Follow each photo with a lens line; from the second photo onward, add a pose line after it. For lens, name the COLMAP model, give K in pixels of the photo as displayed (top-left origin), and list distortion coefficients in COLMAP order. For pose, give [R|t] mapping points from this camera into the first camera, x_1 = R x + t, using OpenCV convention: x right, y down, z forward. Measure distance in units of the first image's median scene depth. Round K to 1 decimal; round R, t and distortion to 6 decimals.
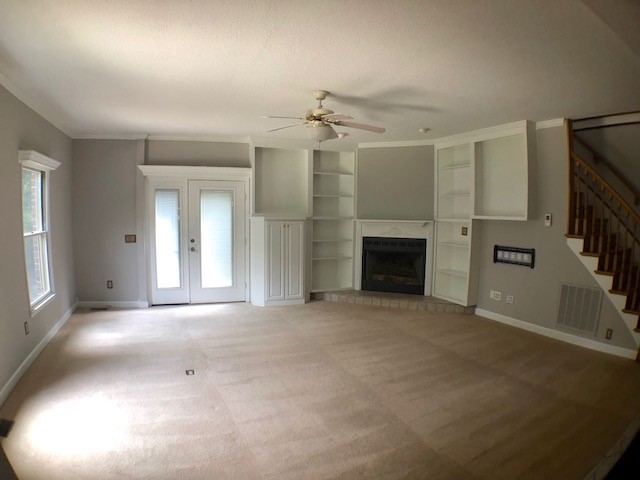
lens RADIAL K [[407.6, 0, 320.0], [0, 407.6, 240.0], [0, 0, 1]] dist [-0.222199, 0.000120]
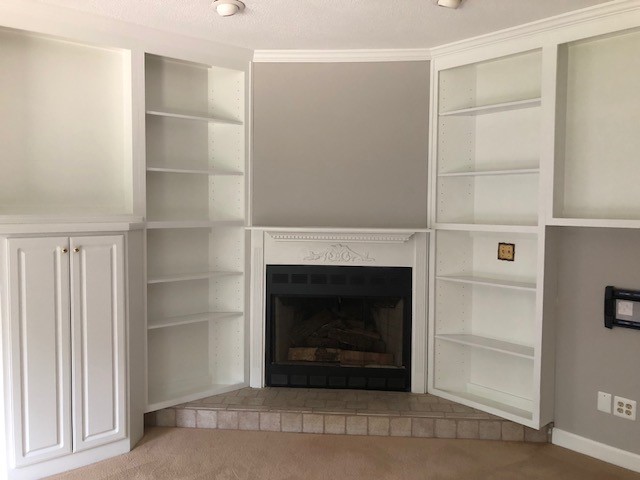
lens RADIAL K [[520.1, 0, 332.6], [0, 520.1, 233.6], [0, 0, 1]] dist [-0.004827, -0.005952]
pose [[0.933548, -0.018361, 0.357982, -0.031669], [0.021667, 0.999752, -0.005227, -0.041472], [-0.357797, 0.012636, 0.933714, 0.483327]]
